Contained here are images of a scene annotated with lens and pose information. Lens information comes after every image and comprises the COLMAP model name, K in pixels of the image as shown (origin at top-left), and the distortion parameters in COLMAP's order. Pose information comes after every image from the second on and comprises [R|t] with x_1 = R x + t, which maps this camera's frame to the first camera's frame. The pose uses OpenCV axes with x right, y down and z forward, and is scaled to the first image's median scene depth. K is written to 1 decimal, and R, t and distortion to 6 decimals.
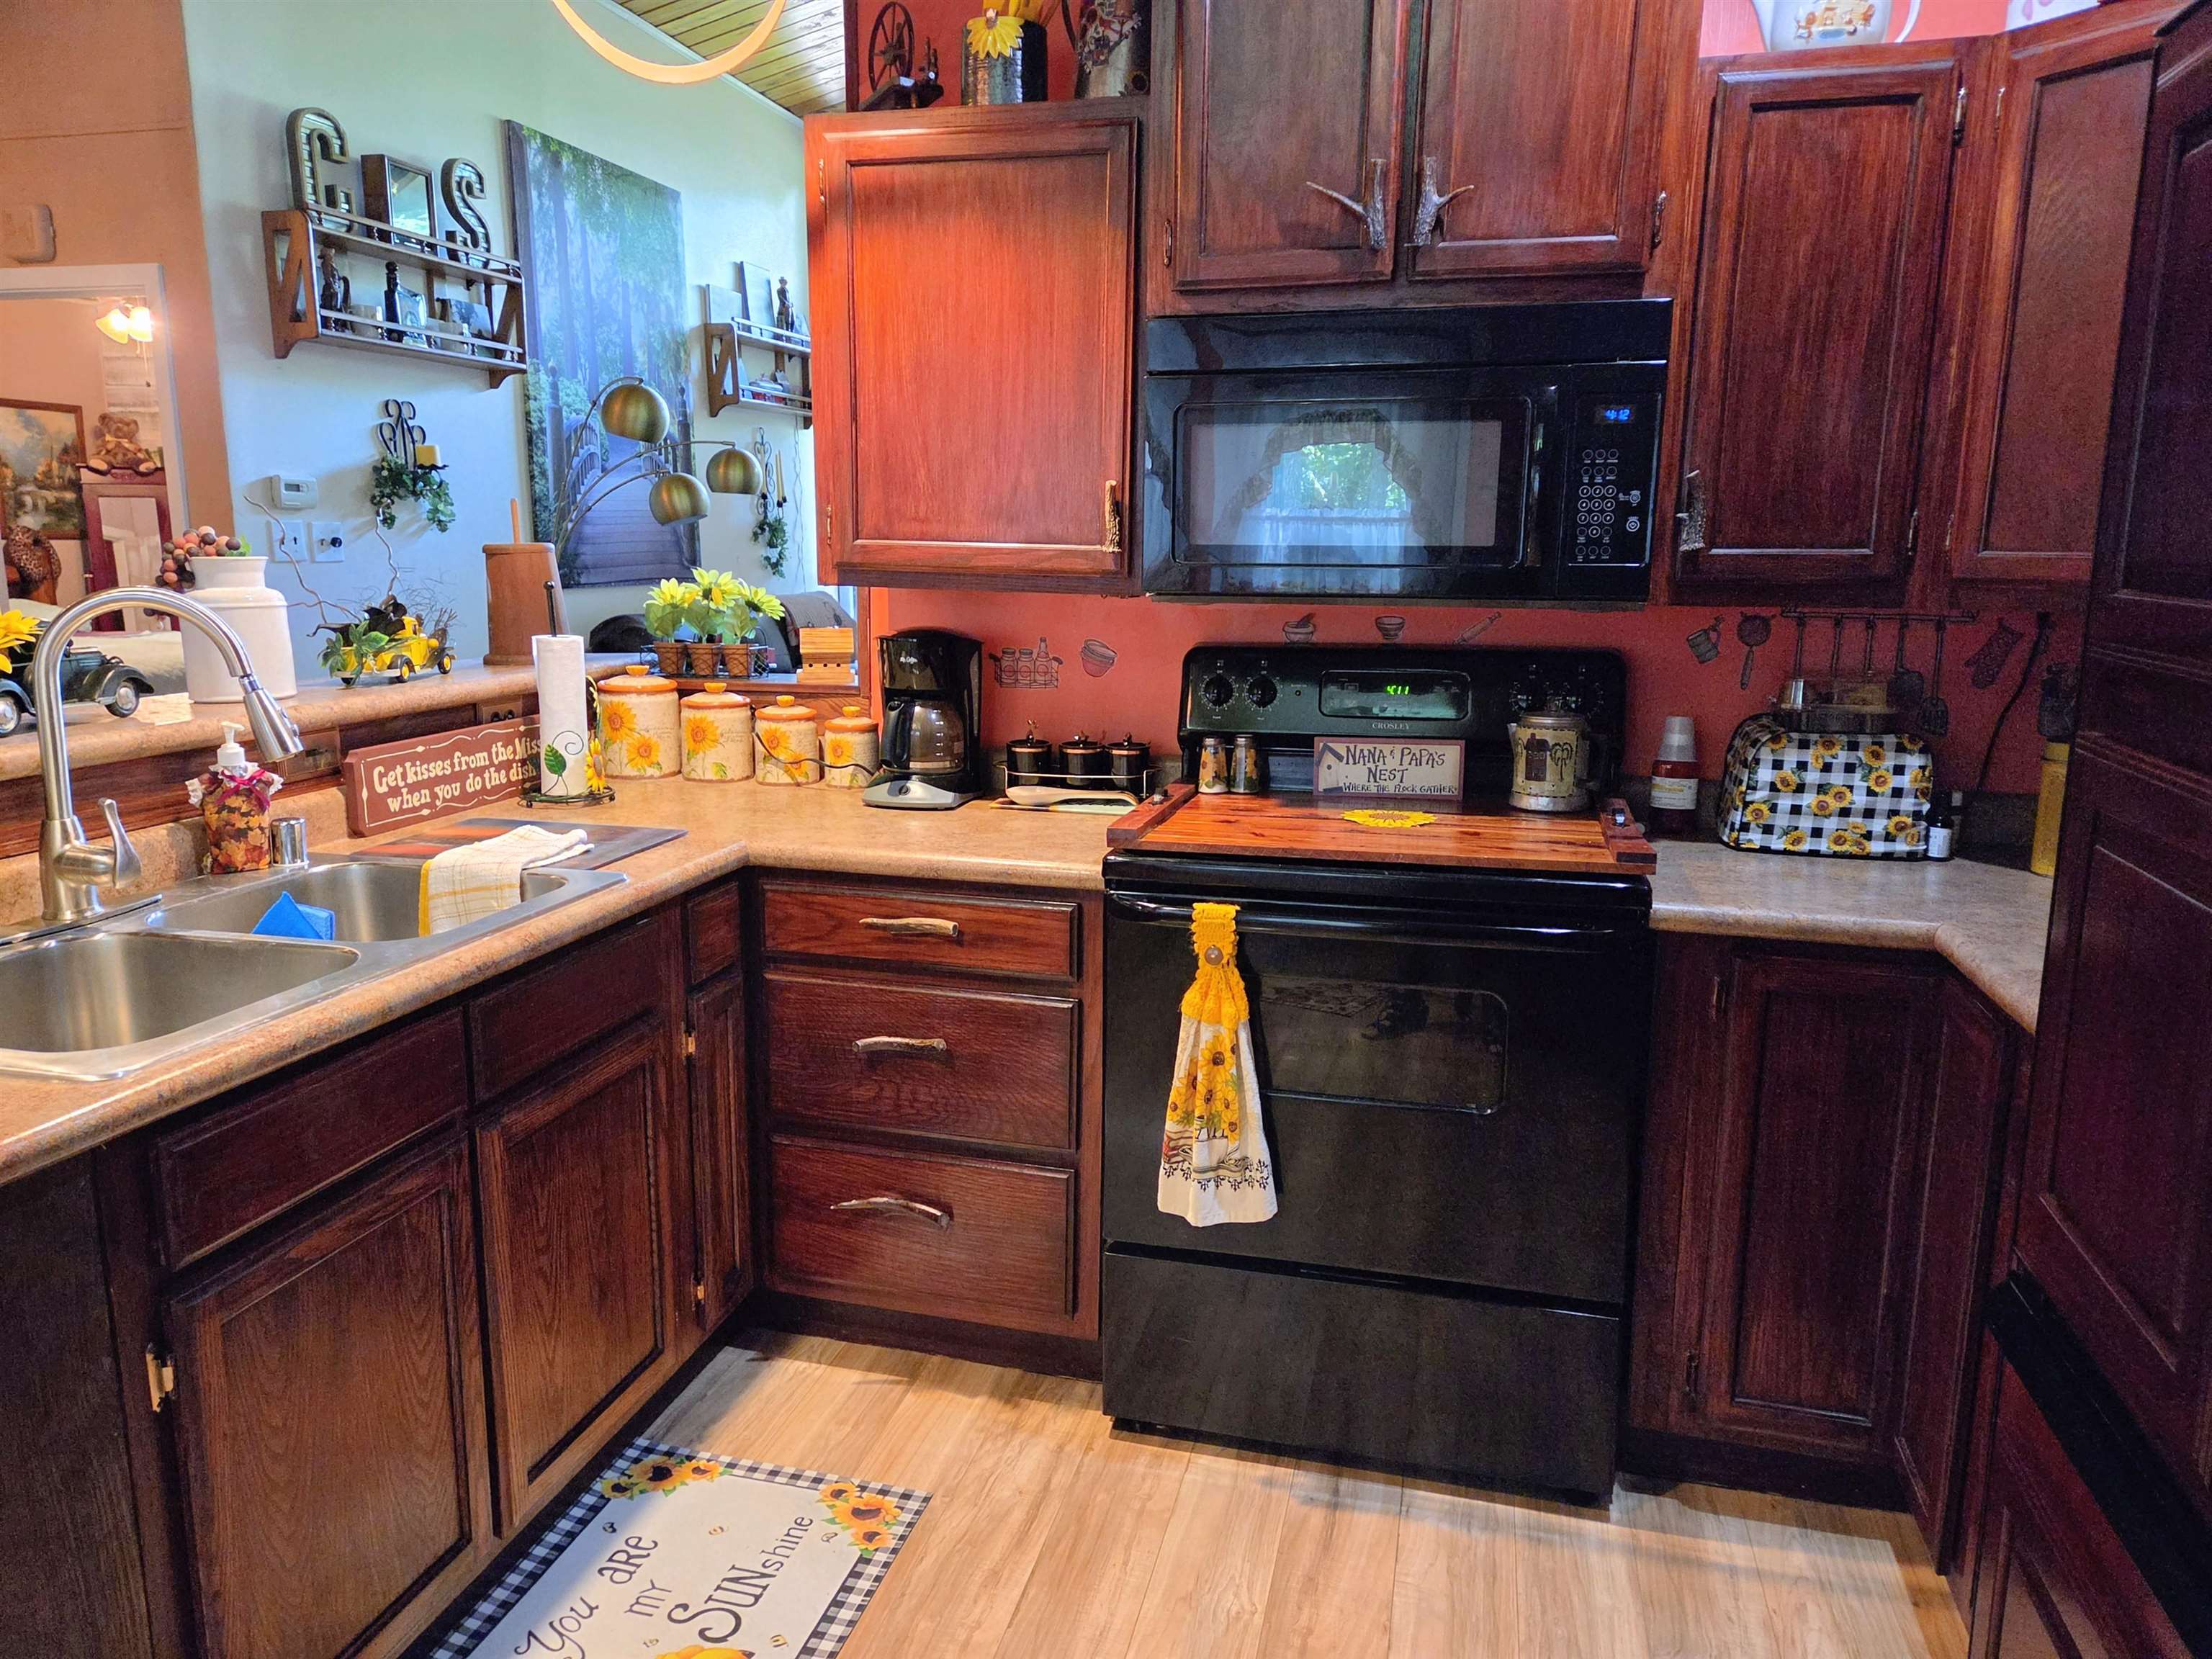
lens RADIAL K [[1494.1, 0, 1105.7], [0, 1494.1, 820.4], [0, 0, 1]] dist [0.071917, -0.050073]
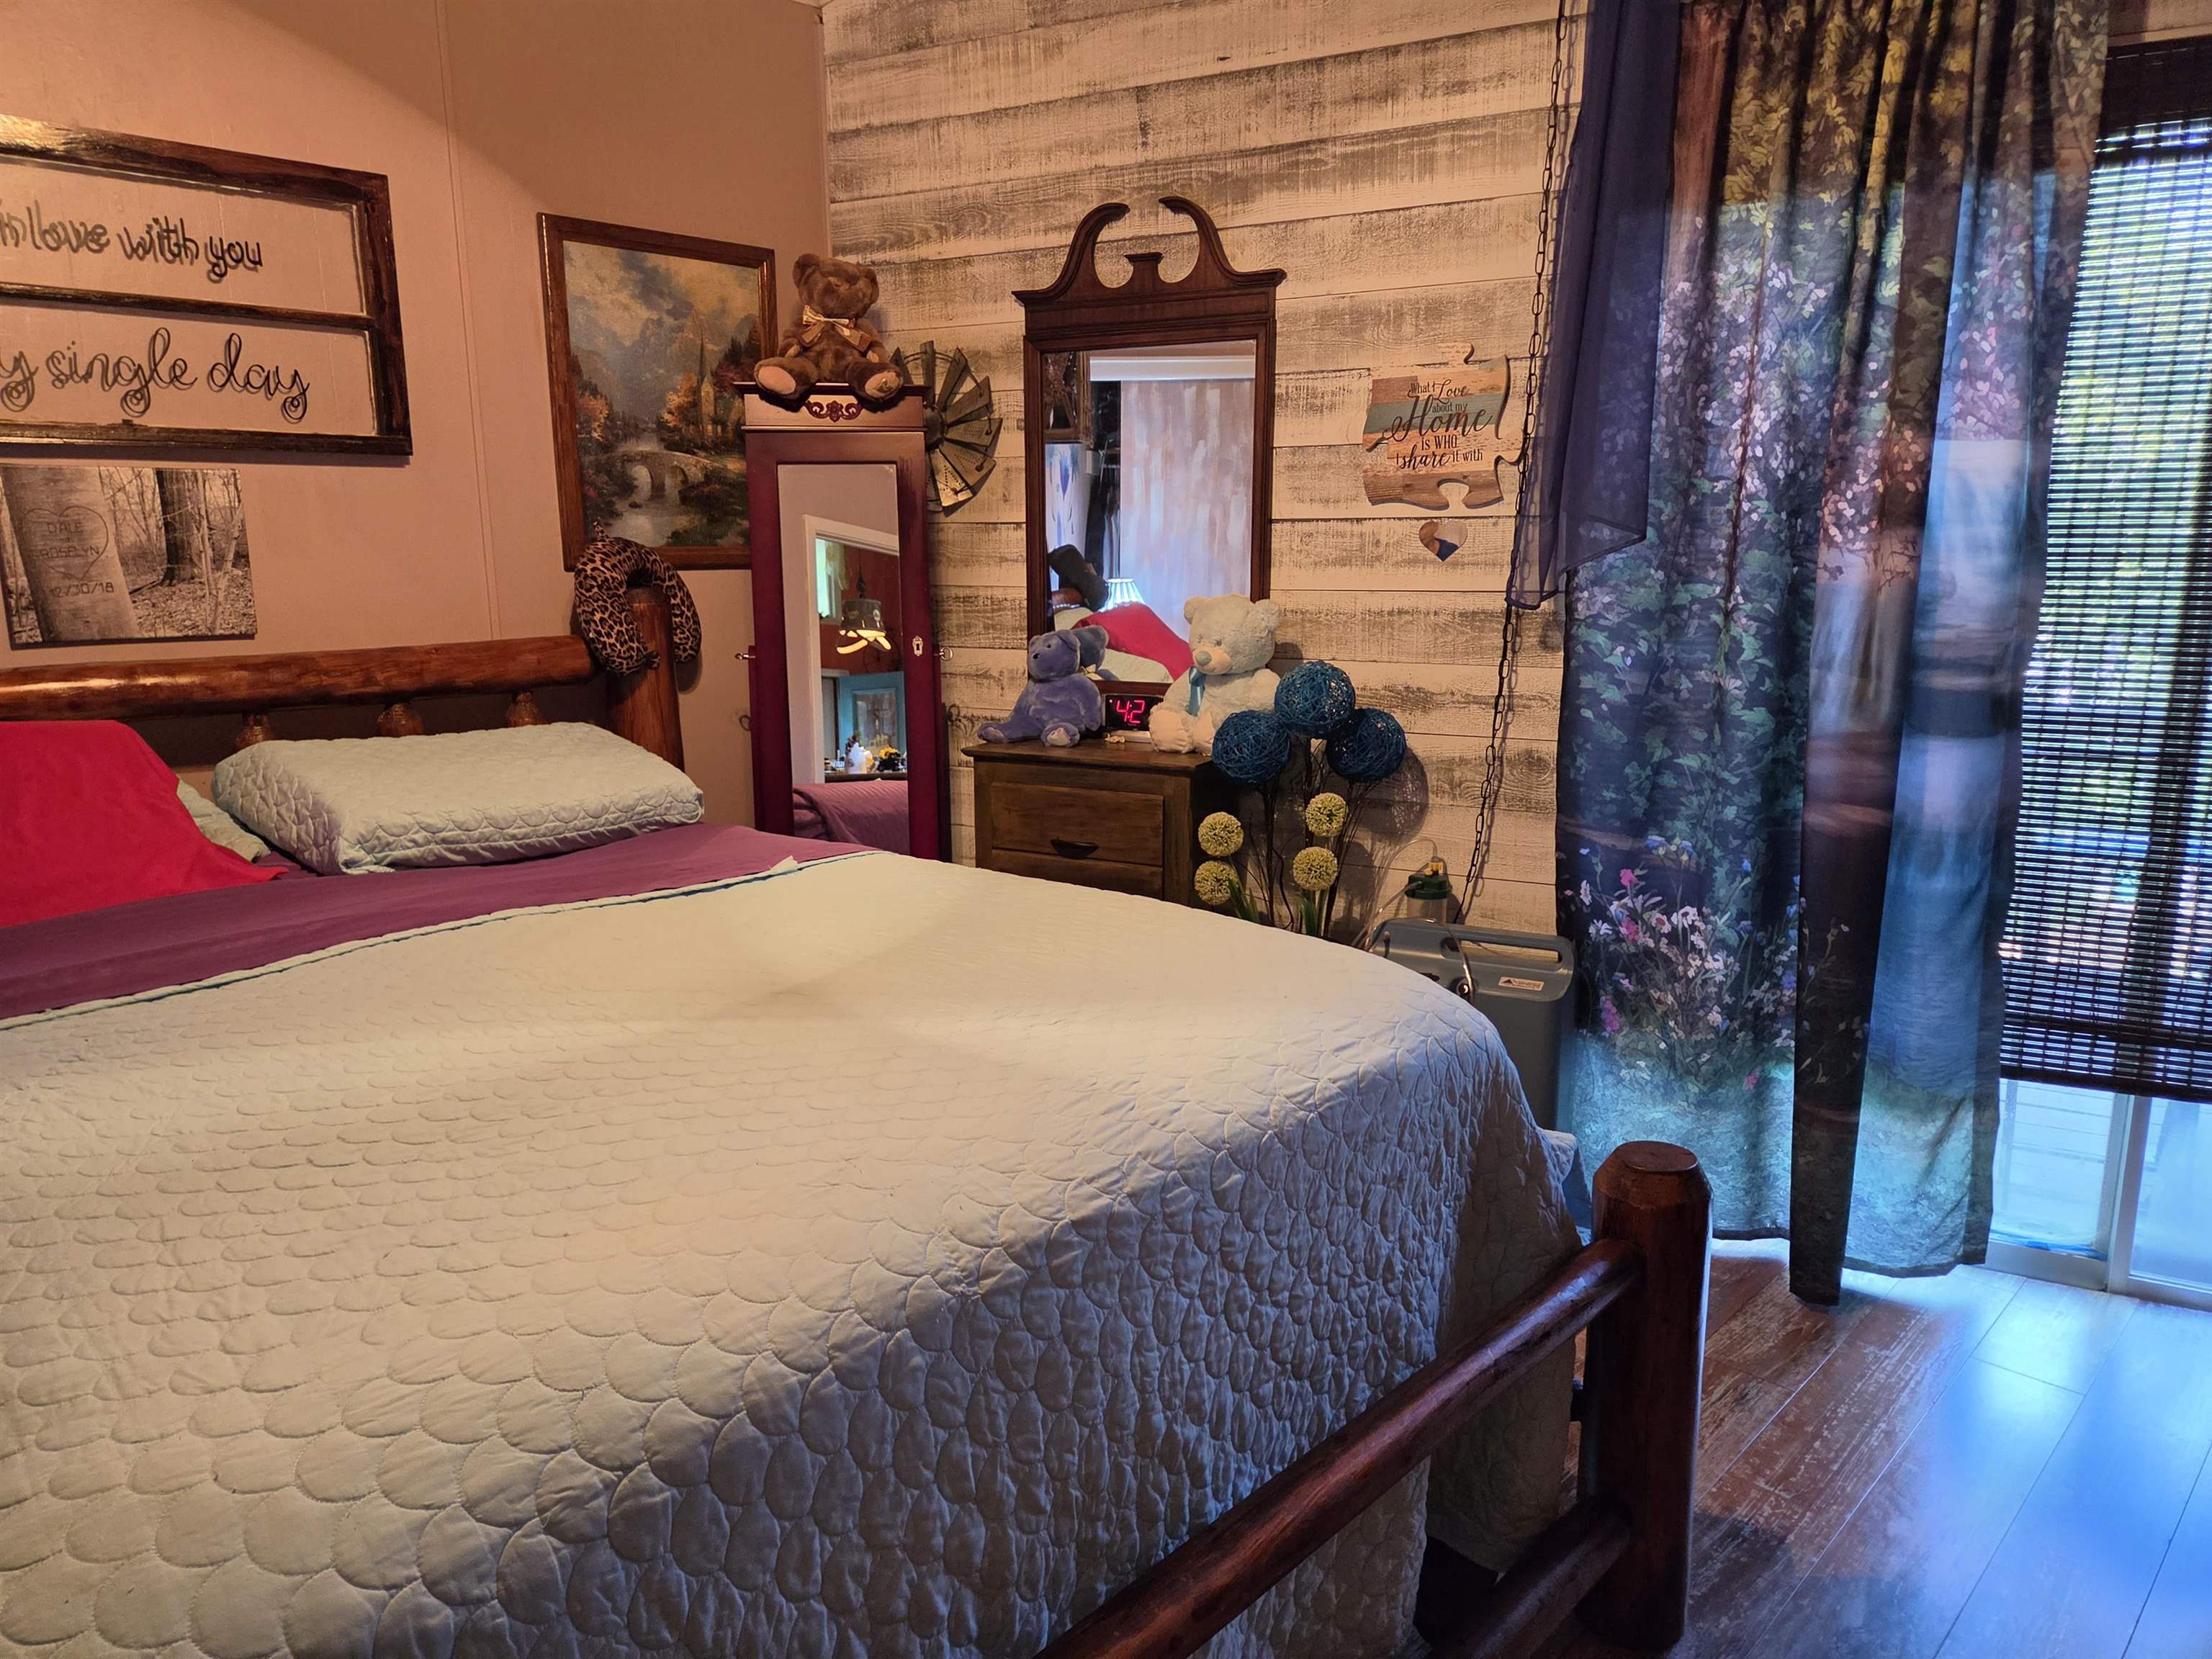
lens RADIAL K [[1494.1, 0, 1106.2], [0, 1494.1, 827.7], [0, 0, 1]] dist [0.071917, -0.050073]
pose [[0.870988, 0.080948, -0.484590, -0.380880], [-0.077794, 0.996613, 0.026653, -0.132426], [0.485106, 0.014484, 0.874335, 0.692932]]
